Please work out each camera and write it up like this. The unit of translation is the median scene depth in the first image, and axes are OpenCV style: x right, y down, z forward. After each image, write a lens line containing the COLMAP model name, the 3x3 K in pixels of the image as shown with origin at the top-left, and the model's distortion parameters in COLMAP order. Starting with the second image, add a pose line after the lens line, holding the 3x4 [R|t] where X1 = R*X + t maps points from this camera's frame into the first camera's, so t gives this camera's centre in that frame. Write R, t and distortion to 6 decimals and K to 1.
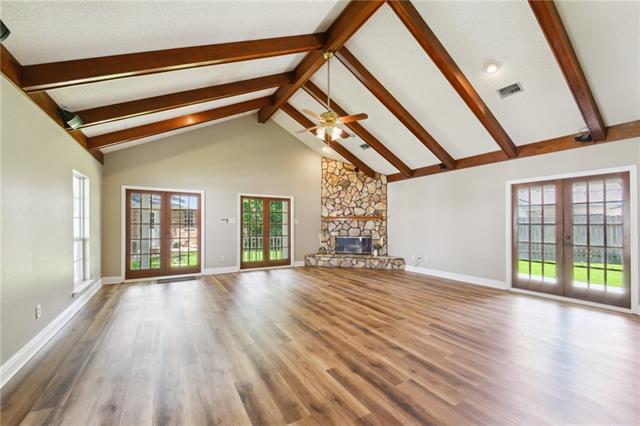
lens RADIAL K [[252.4, 0, 322.0], [0, 252.4, 223.8], [0, 0, 1]] dist [0.009375, -0.000574]
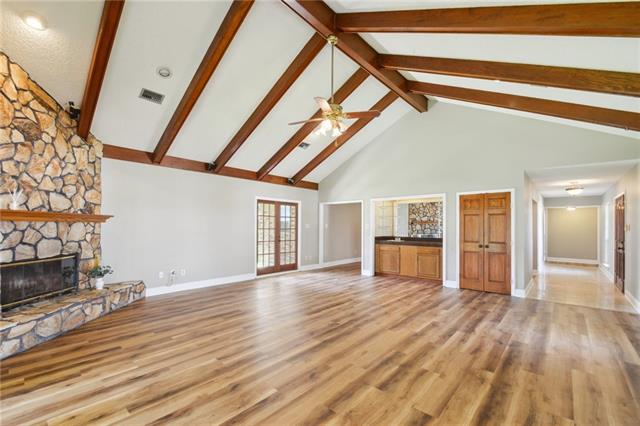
lens RADIAL K [[271.2, 0, 317.9], [0, 271.2, 224.6], [0, 0, 1]] dist [-0.004337, -0.000152]
pose [[-0.274663, 0.006639, 0.961518, -0.514984], [-0.002644, 0.999967, -0.007660, -0.006688], [-0.961537, -0.004646, -0.274636, 0.780447]]
